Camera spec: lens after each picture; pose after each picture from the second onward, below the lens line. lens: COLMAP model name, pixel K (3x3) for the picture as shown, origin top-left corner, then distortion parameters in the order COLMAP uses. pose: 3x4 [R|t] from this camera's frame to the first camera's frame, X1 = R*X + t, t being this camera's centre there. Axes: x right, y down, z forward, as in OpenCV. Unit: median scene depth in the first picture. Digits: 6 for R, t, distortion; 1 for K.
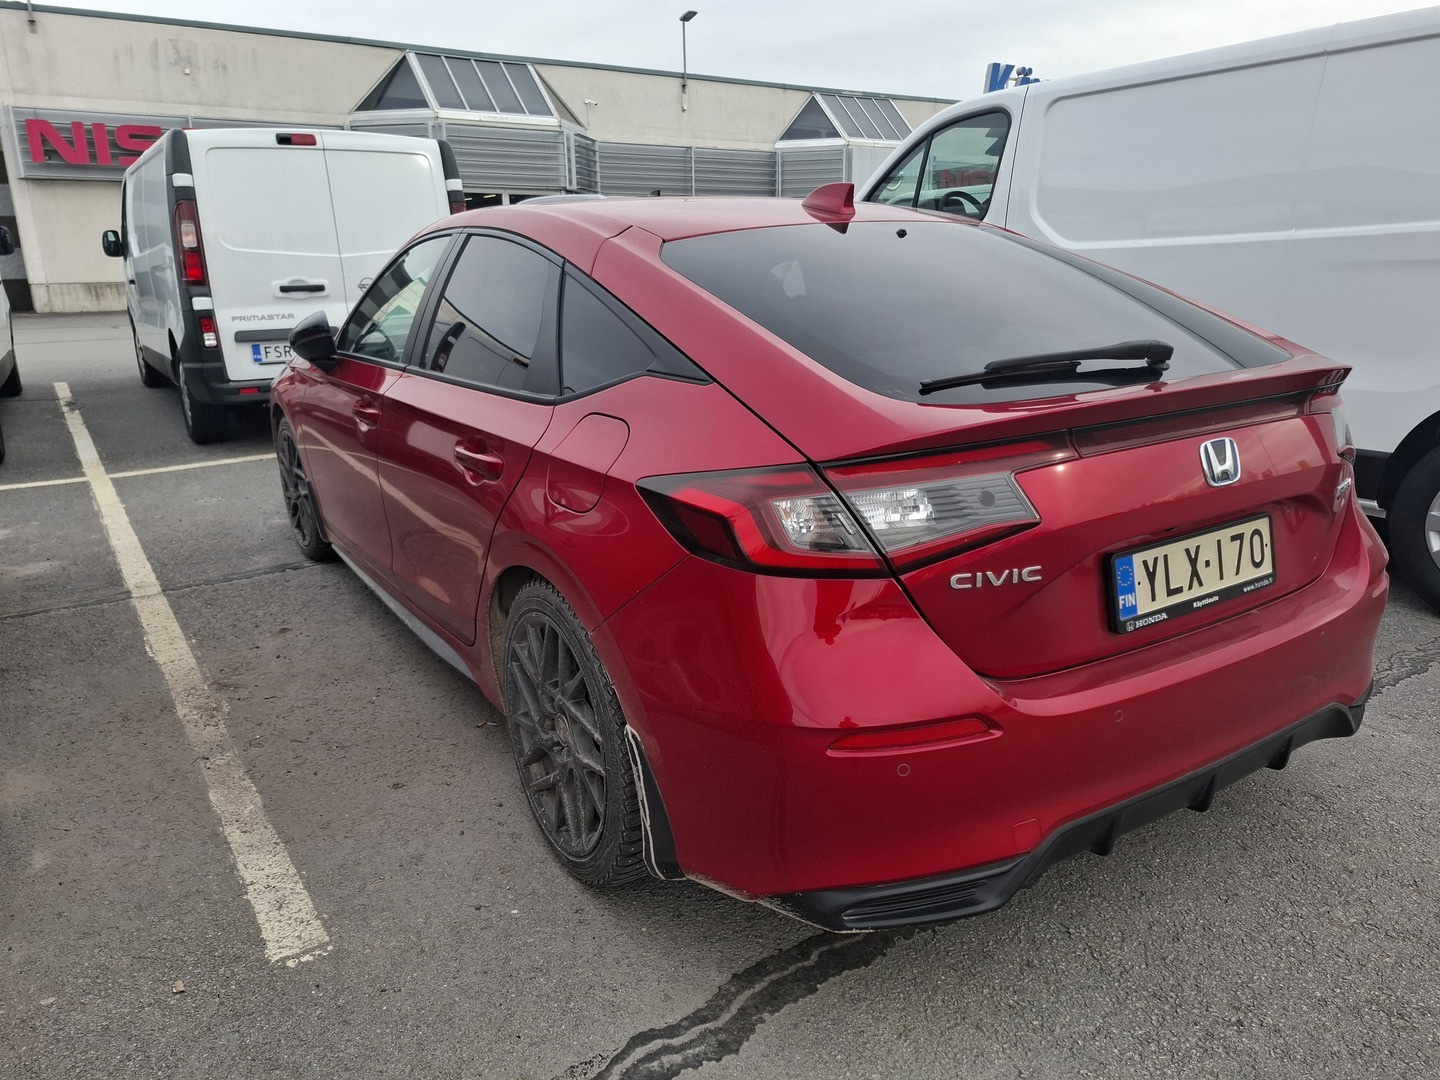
lens RADIAL K [[990.0, 0, 722.3], [0, 990.0, 523.4], [0, 0, 1]] dist [0.045357, -0.034556]
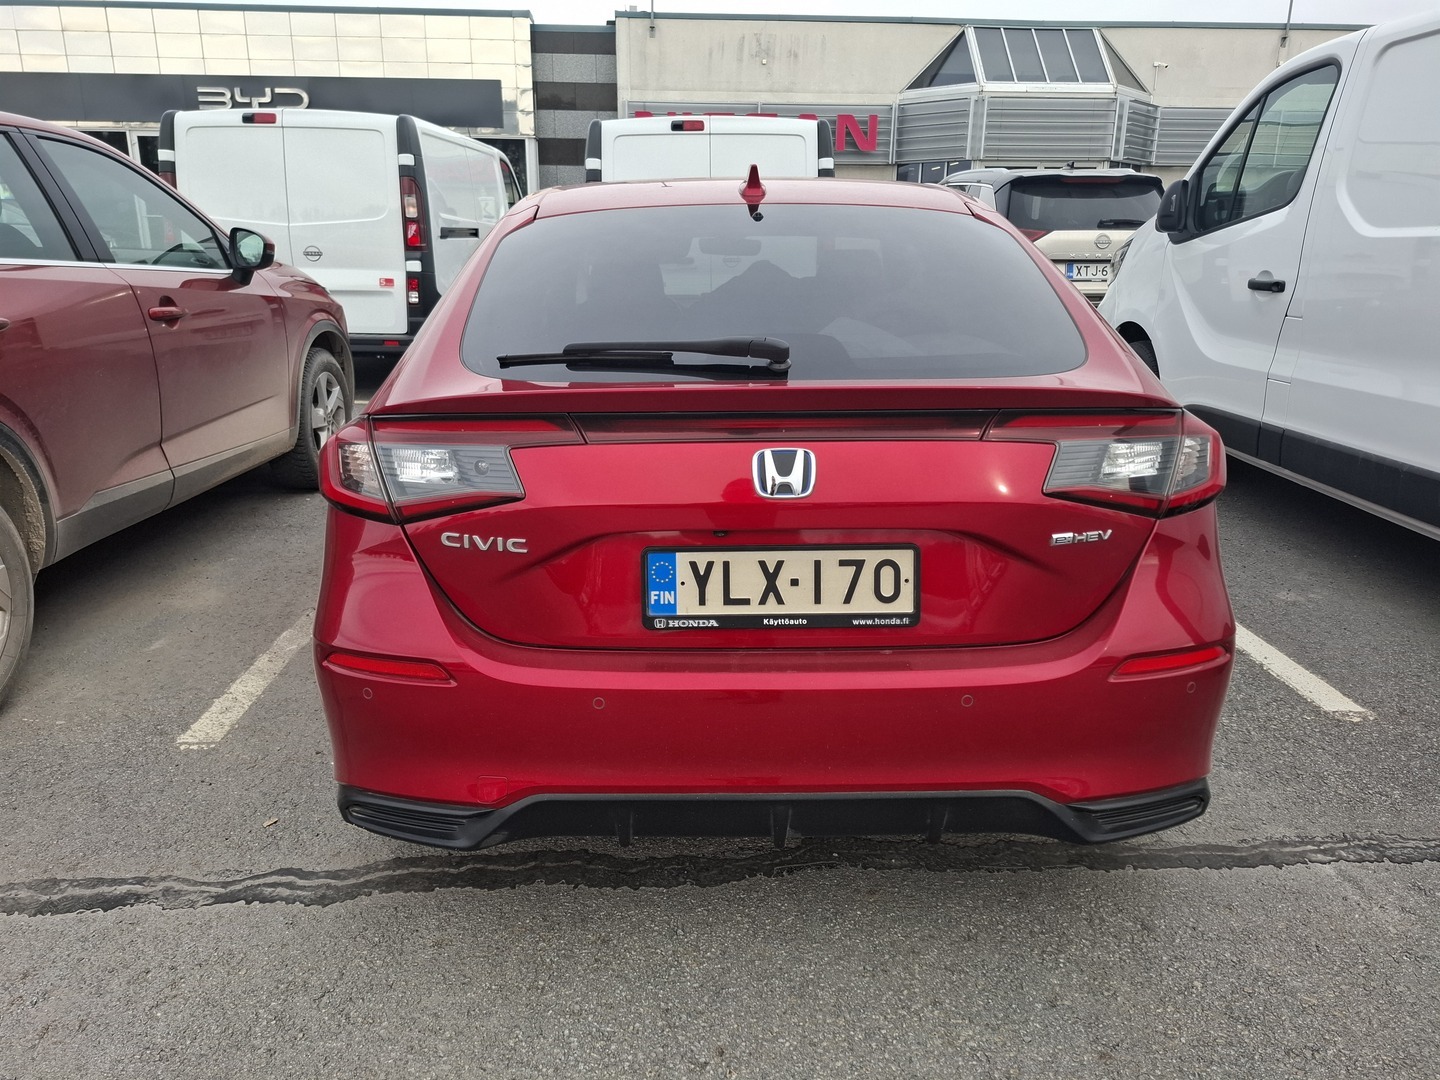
lens RADIAL K [[1001.1, 0, 737.9], [0, 1001.1, 508.6], [0, 0, 1]] dist [0.073584, -0.083507]
pose [[0.861567, 0.155519, -0.483235, 0.863337], [-0.152237, 0.987259, 0.046304, -0.061601], [0.484279, 0.033672, 0.874265, 0.152541]]
